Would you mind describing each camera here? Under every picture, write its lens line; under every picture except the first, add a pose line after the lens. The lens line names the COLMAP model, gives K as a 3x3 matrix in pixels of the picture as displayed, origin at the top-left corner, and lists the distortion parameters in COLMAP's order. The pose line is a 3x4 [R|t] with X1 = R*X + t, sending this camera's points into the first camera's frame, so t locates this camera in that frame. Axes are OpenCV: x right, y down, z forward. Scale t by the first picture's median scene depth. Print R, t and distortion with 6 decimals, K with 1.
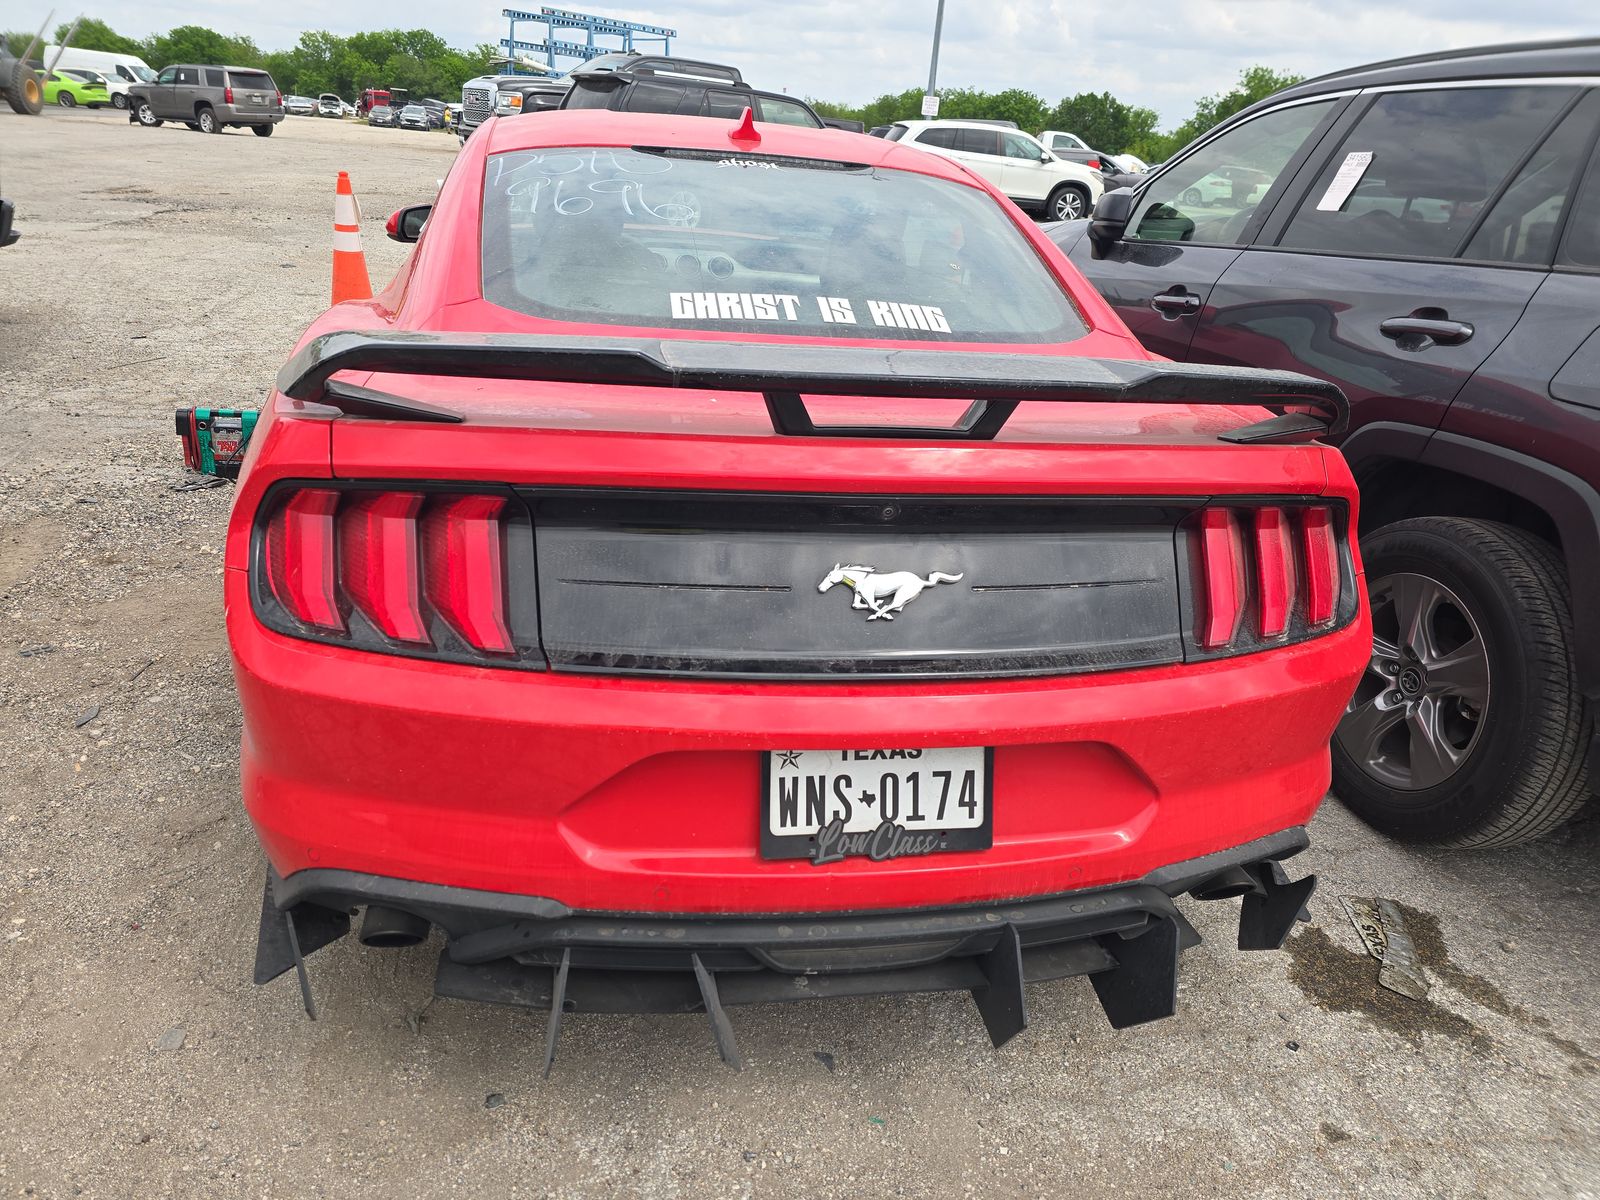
lens RADIAL K [[1072.5, 0, 800.0], [0, 1072.5, 600.0], [0, 0, 1]] dist [0.023481, -0.040176]
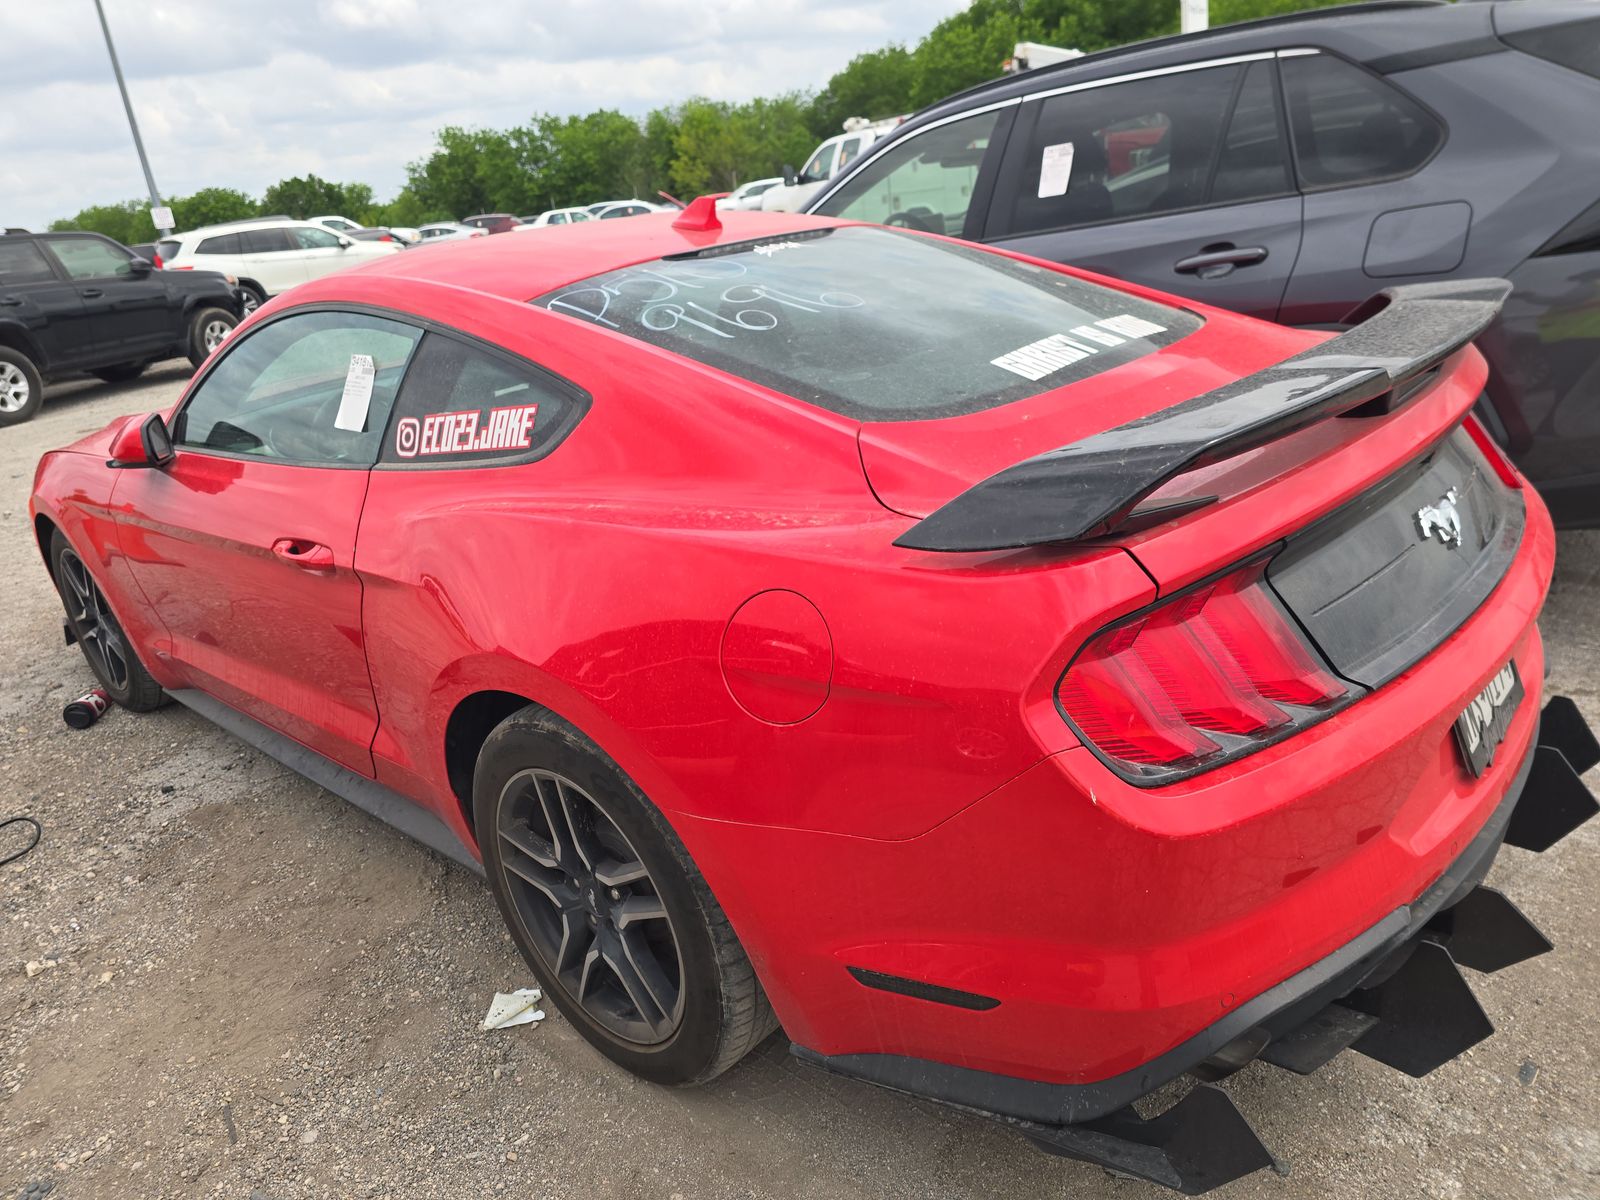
lens RADIAL K [[1072.5, 0, 800.0], [0, 1072.5, 600.0], [0, 0, 1]] dist [0.023481, -0.040176]
pose [[0.780958, -0.366659, 0.505634, -1.046905], [0.392053, 0.917975, 0.060135, -0.264819], [-0.486208, 0.151272, 0.860650, 0.337226]]
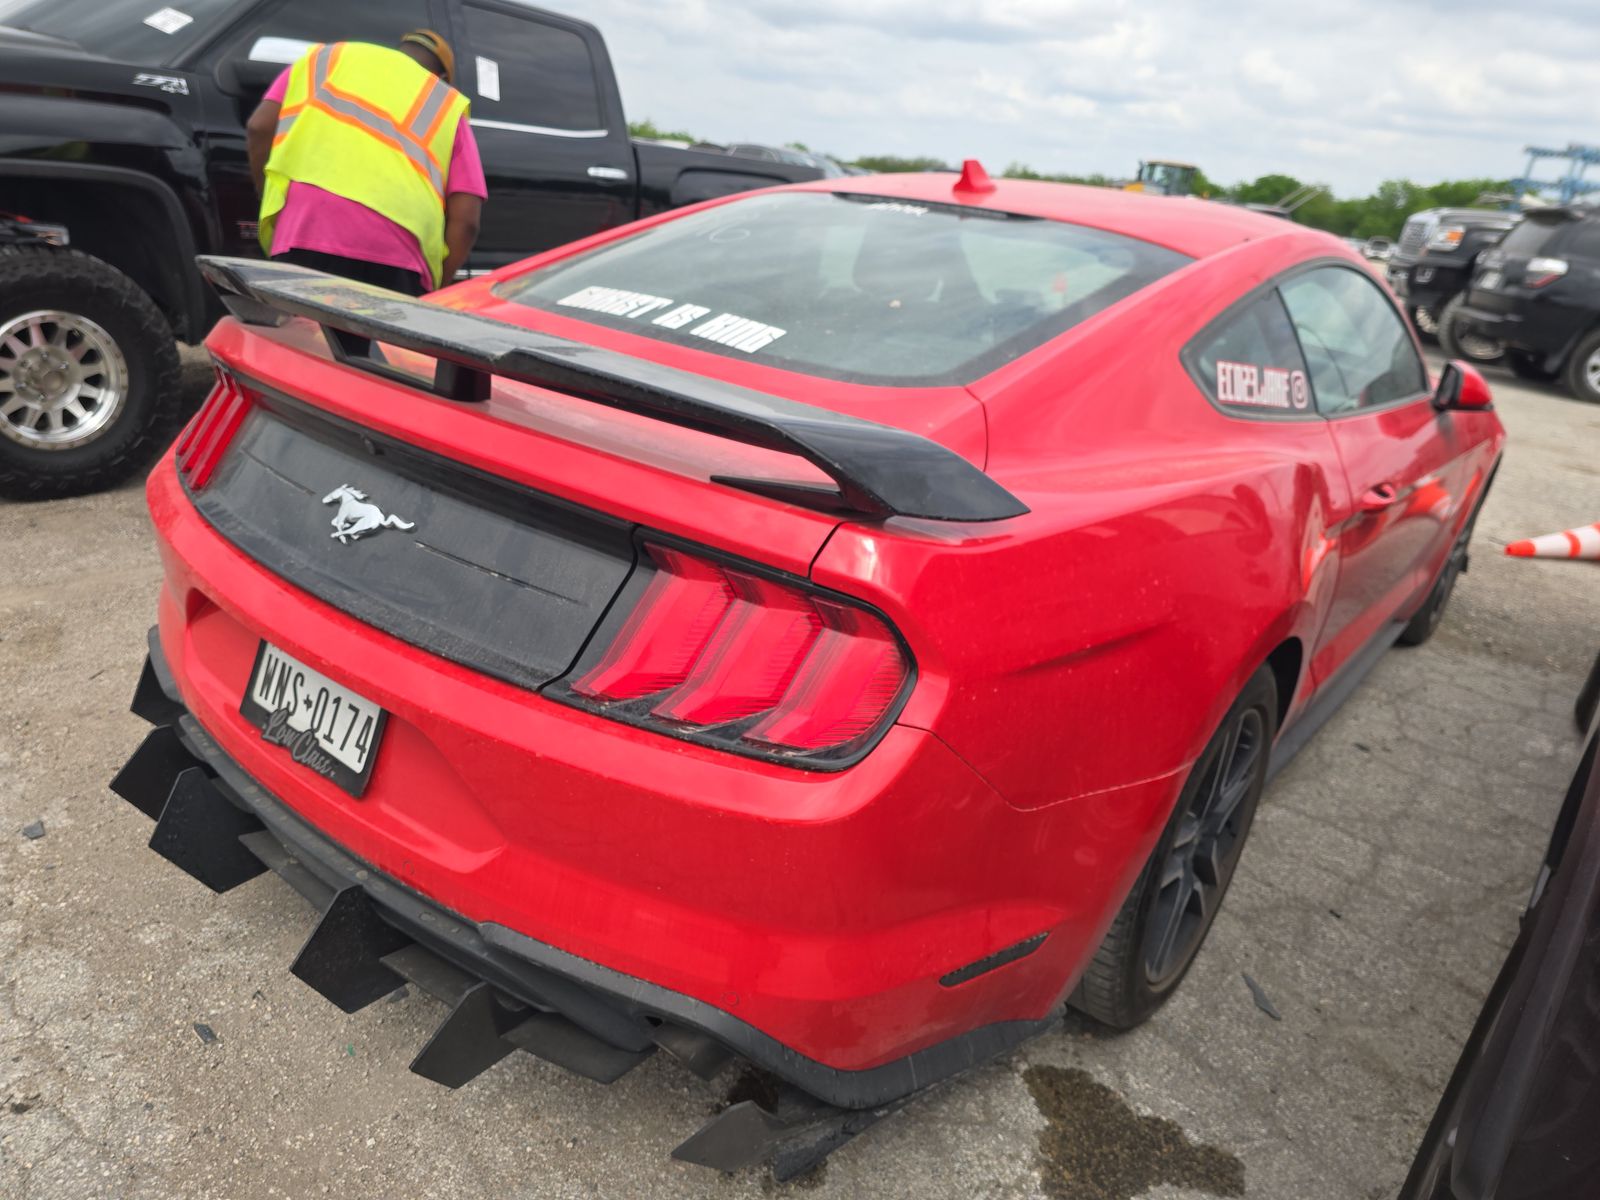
lens RADIAL K [[1086.0, 0, 800.0], [0, 1086.0, 600.0], [0, 0, 1]] dist [0.002755, -0.044230]
pose [[0.672767, 0.271265, -0.688331, 1.096070], [-0.348272, 0.936950, 0.028847, -0.112432], [0.652757, 0.220319, 0.724823, 0.502052]]
